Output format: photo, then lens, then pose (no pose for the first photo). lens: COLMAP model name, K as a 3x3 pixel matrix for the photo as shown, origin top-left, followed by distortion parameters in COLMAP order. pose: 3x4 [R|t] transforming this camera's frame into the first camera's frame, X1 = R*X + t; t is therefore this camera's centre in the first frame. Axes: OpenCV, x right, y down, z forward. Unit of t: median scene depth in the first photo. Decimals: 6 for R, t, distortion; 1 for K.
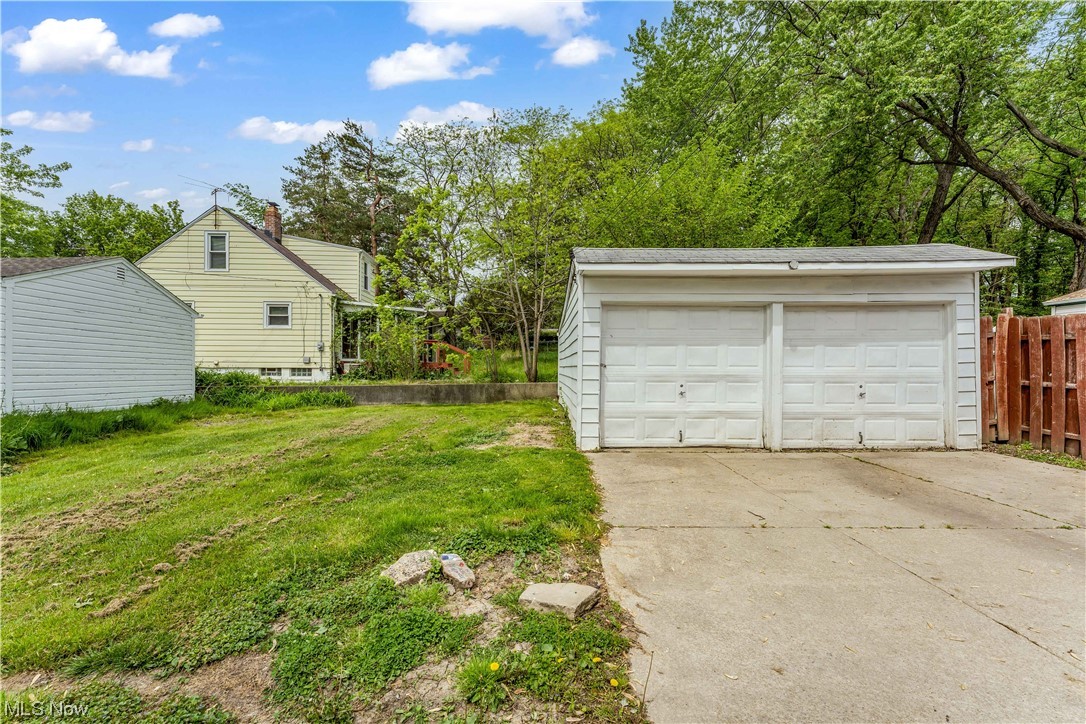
lens RADIAL K [[436.5, 0, 544.1], [0, 436.5, 366.9], [0, 0, 1]] dist [-0.000043, -0.000001]
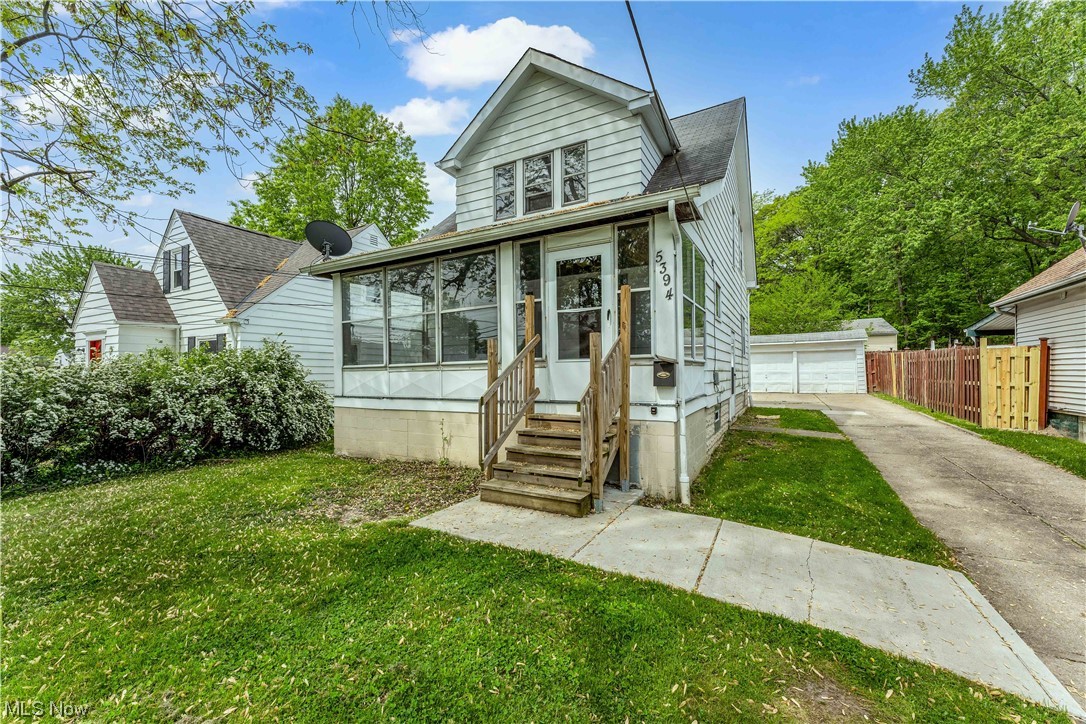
lens RADIAL K [[436.5, 0, 542.7], [0, 436.5, 367.8], [0, 0, 1]] dist [-0.000043, -0.000001]
pose [[0.868299, -0.014908, -0.495817, 0.500693], [0.015660, 0.999874, -0.002640, -0.035401], [0.495794, -0.005473, 0.868423, -2.970255]]
